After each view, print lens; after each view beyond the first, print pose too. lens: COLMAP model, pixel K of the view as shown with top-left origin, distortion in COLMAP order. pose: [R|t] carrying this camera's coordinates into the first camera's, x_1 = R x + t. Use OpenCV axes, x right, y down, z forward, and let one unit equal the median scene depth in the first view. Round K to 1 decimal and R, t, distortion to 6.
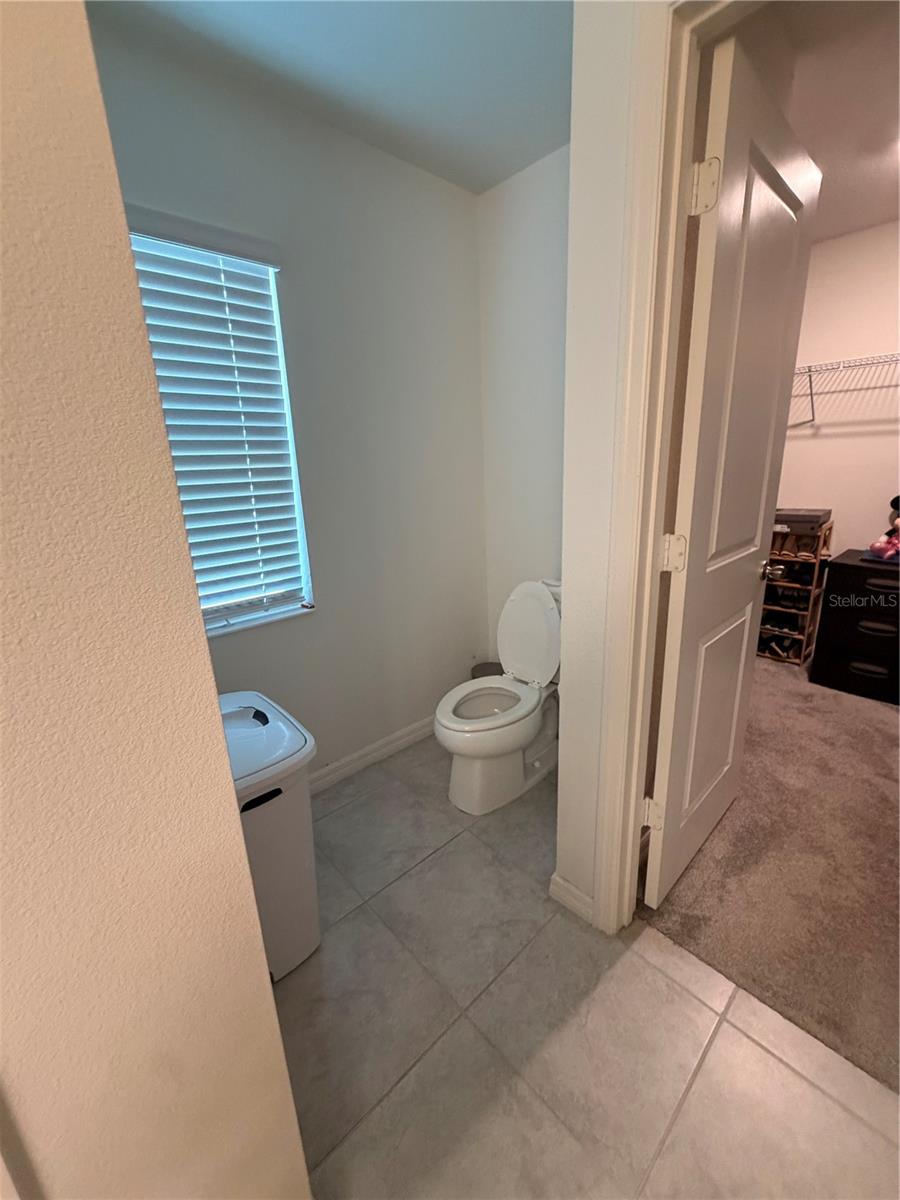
lens RADIAL K [[492.3, 0, 450.0], [0, 492.3, 600.0], [0, 0, 1]] dist [-0.000818, -0.000132]
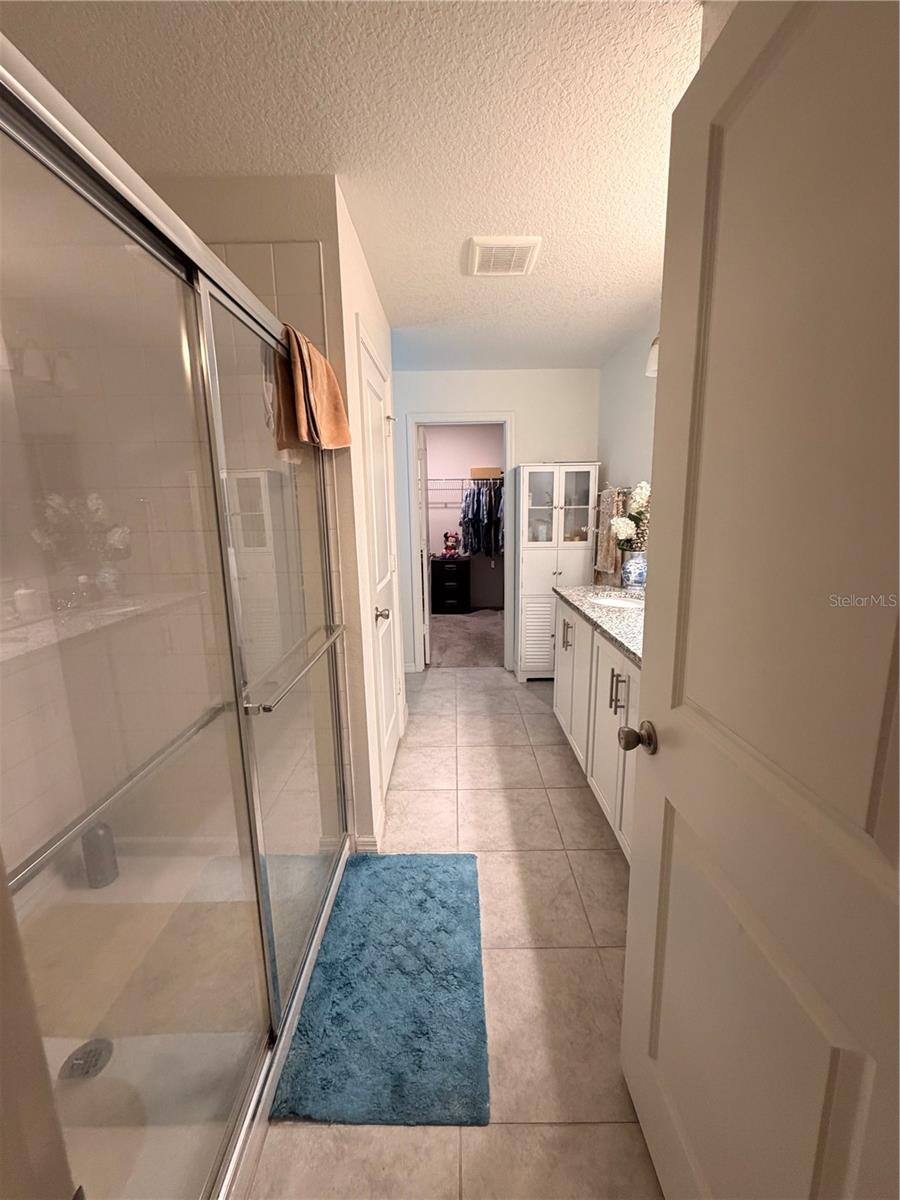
lens RADIAL K [[492.3, 0, 450.0], [0, 492.3, 600.0], [0, 0, 1]] dist [-0.000818, -0.000132]
pose [[0.679949, -0.110455, 0.724892, -1.456807], [0.188244, 0.981752, -0.026979, 0.300058], [-0.708684, 0.154801, 0.688334, -1.097702]]
